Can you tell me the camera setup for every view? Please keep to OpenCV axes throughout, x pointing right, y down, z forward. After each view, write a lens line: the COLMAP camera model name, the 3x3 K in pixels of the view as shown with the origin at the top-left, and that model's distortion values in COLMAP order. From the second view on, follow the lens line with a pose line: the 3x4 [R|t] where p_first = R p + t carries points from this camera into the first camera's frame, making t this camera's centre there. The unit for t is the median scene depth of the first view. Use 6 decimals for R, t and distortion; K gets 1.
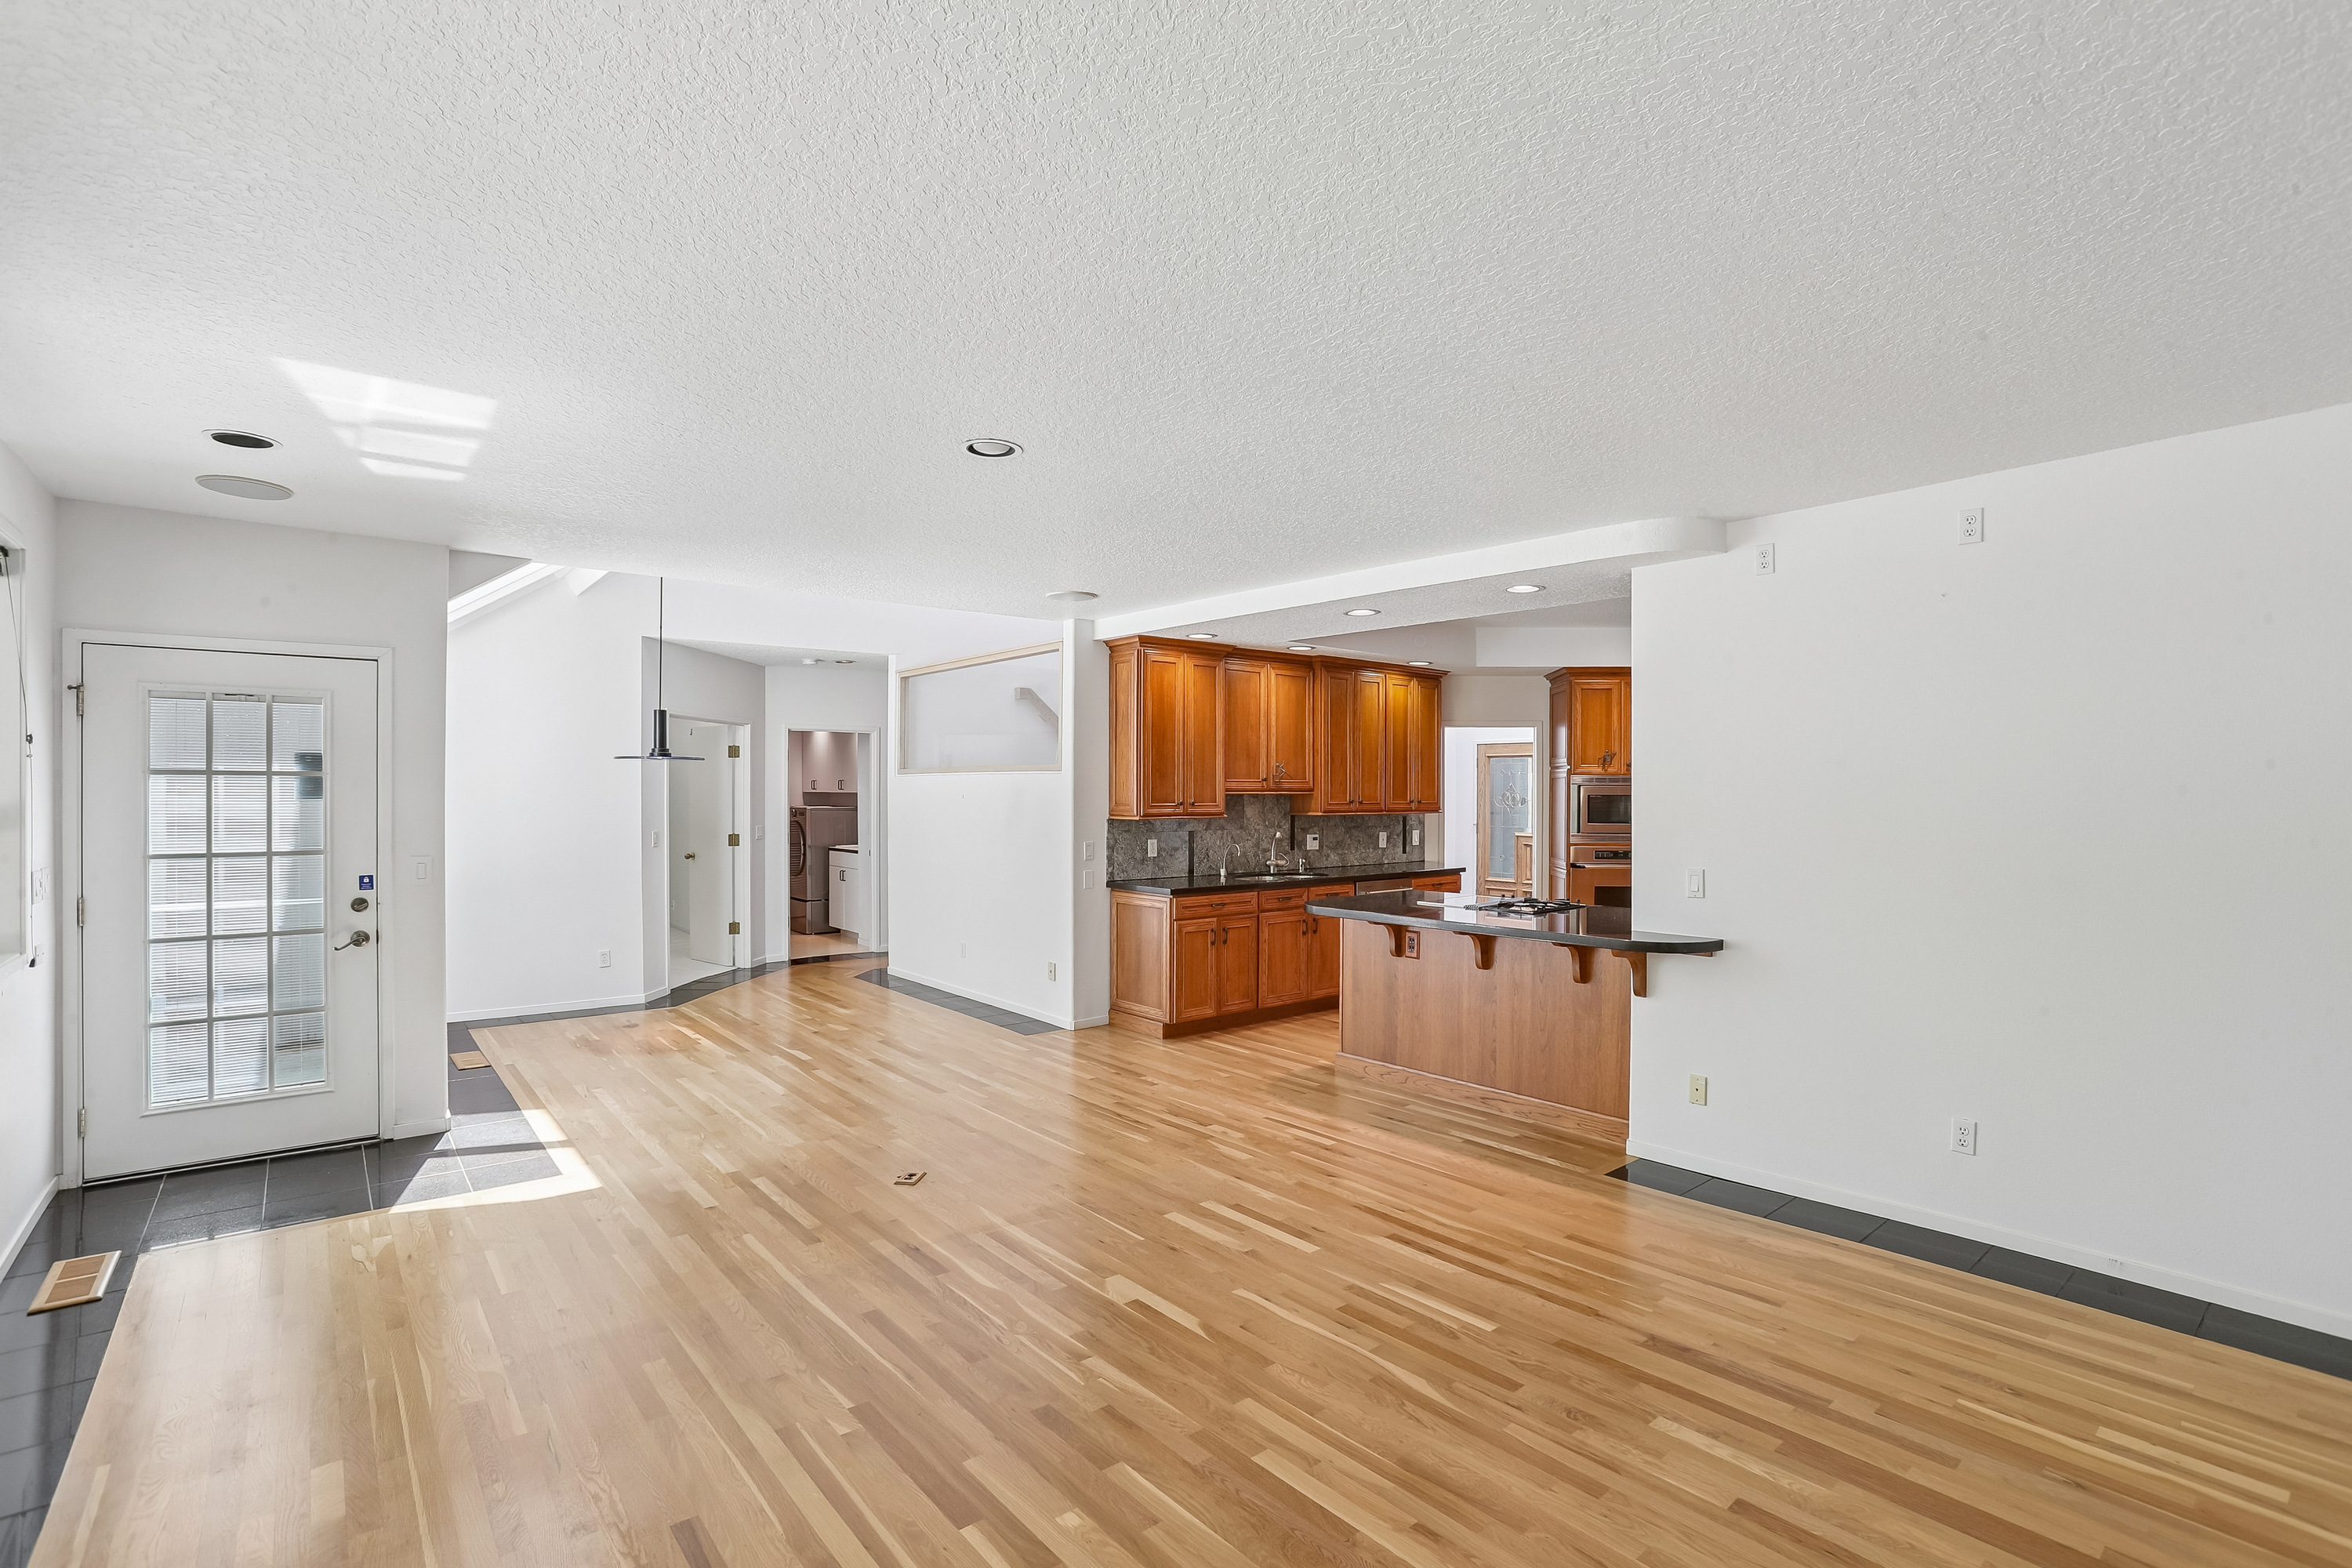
lens RADIAL K [[1134.0, 0, 1176.0], [0, 1134.0, 784.0], [0, 0, 1]] dist [-0.032592, 0.000347]
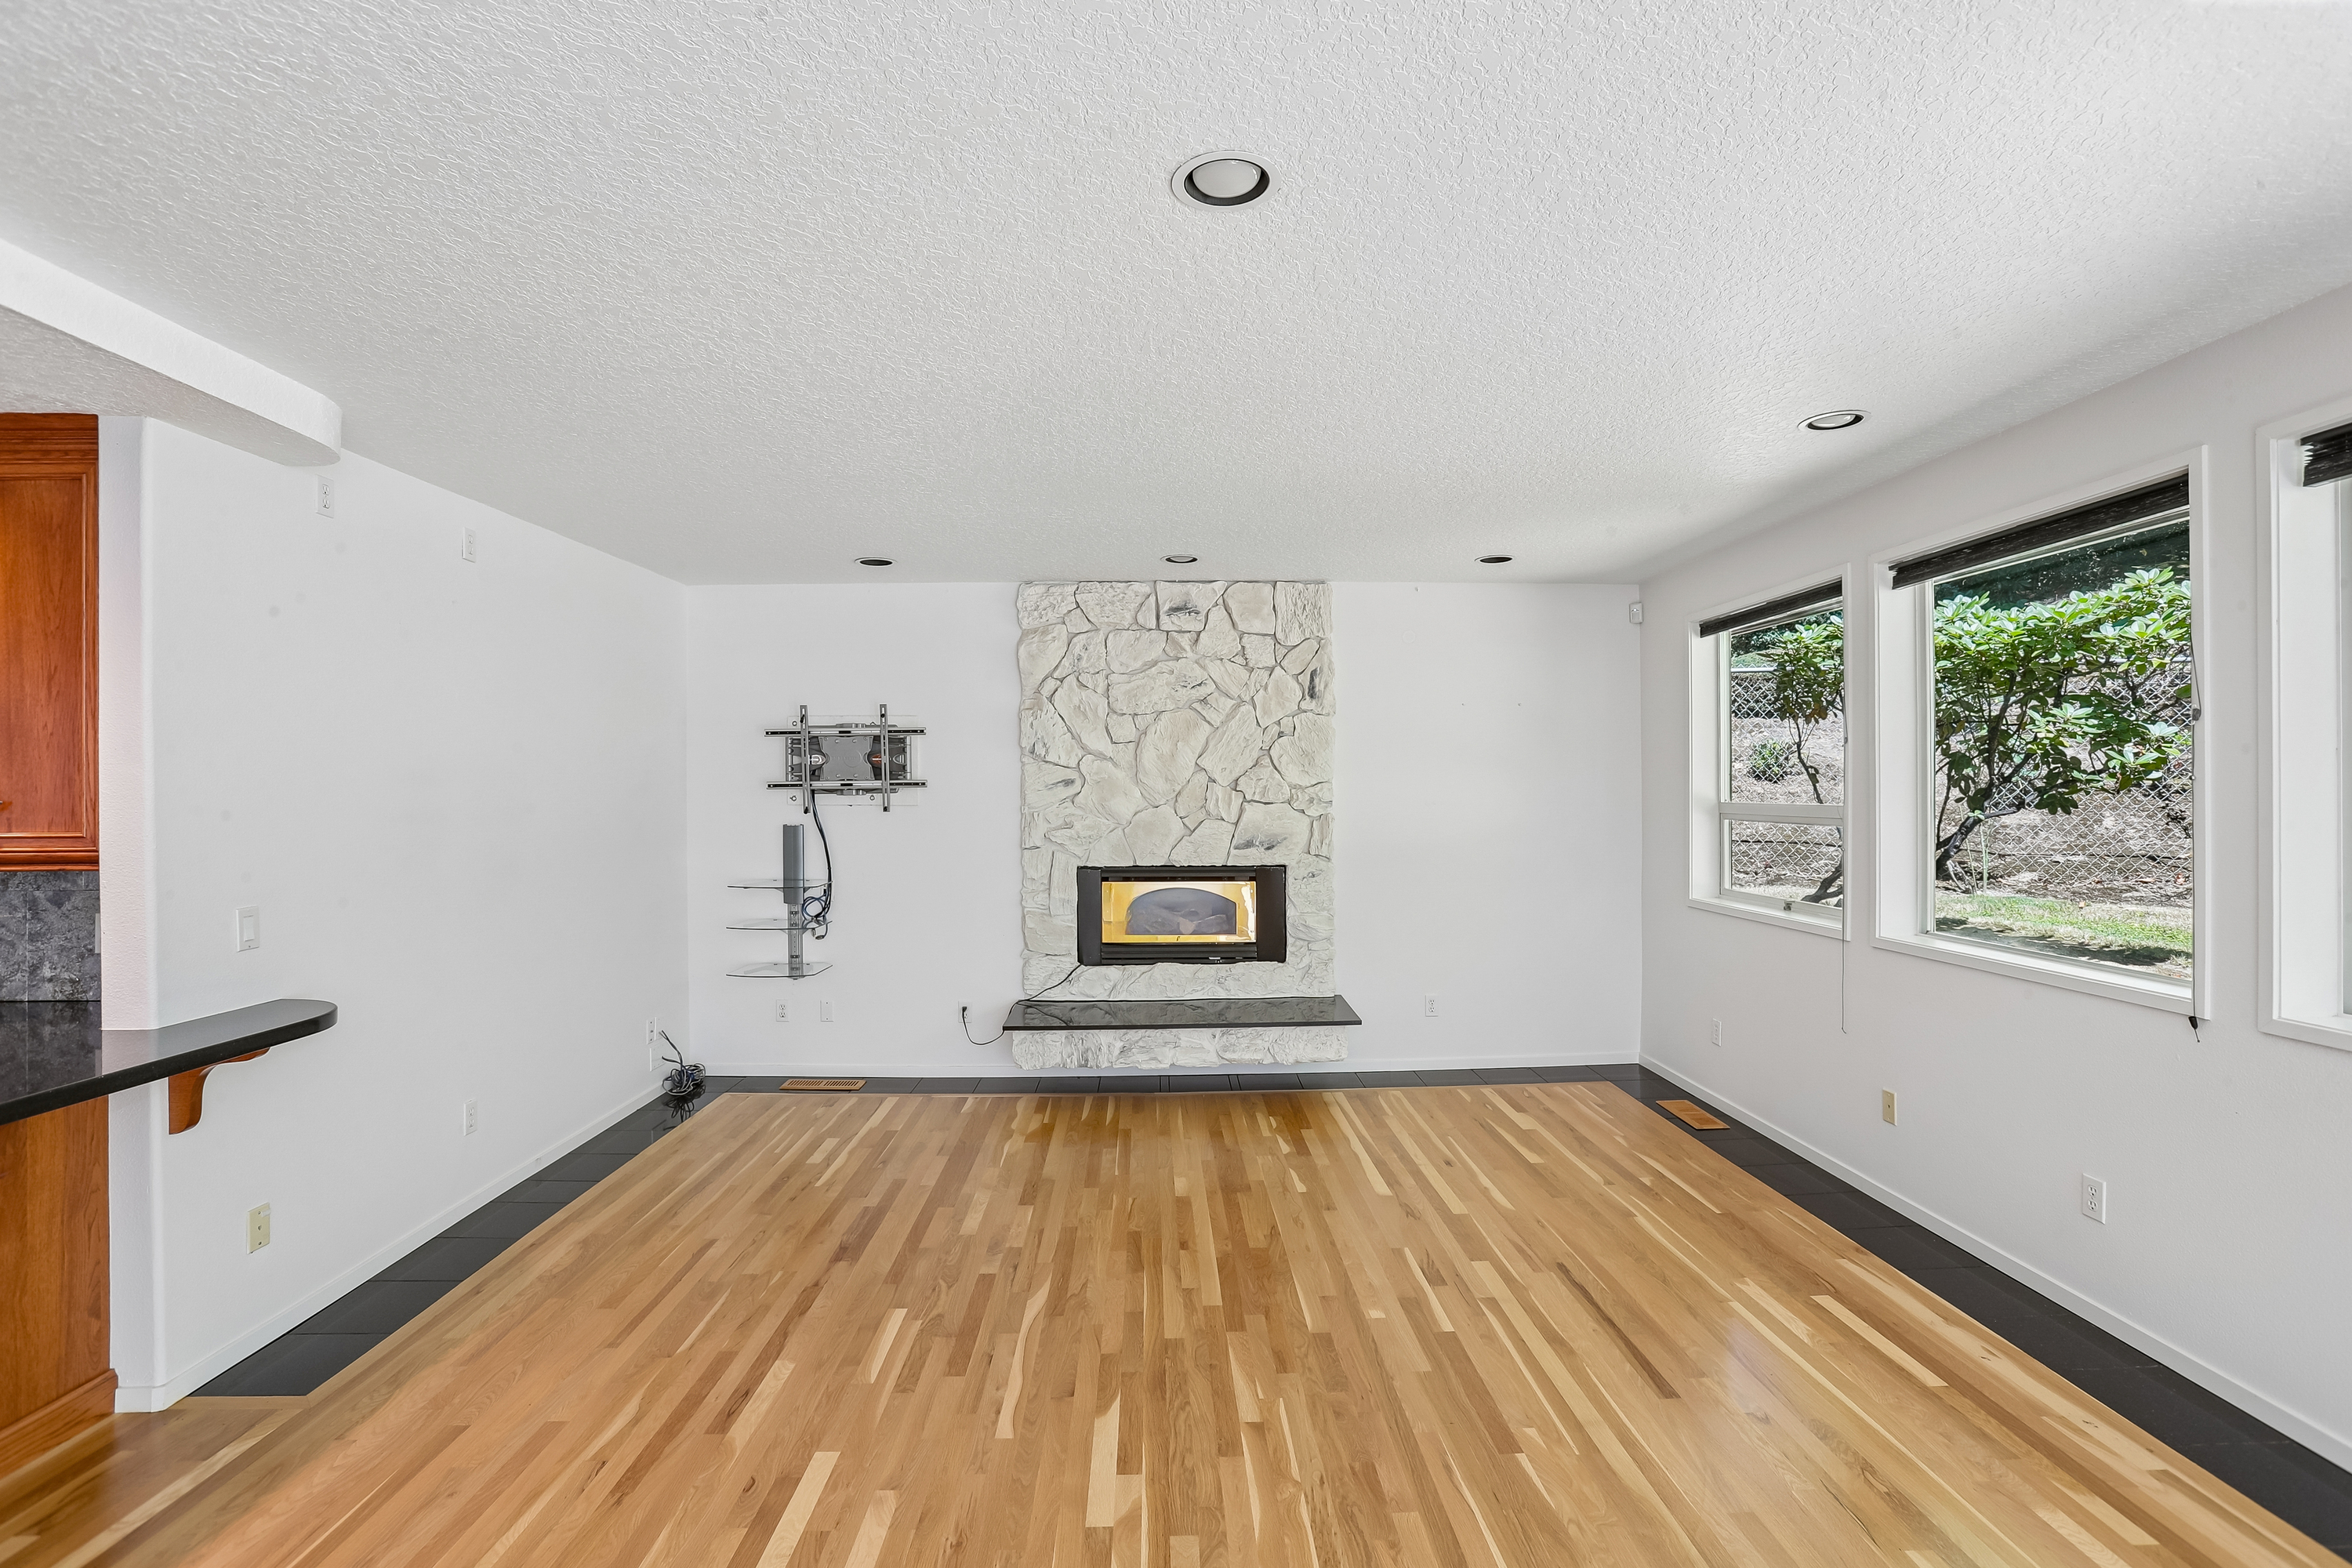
lens RADIAL K [[1118.3, 0, 1176.0], [0, 1118.3, 784.0], [0, 0, 1]] dist [-0.045091, 0.012424]
pose [[-0.798707, 0.006681, 0.601683, -0.546467], [0.001331, 0.999956, -0.009337, 0.010897], [-0.601719, -0.006656, -0.798680, 1.692218]]
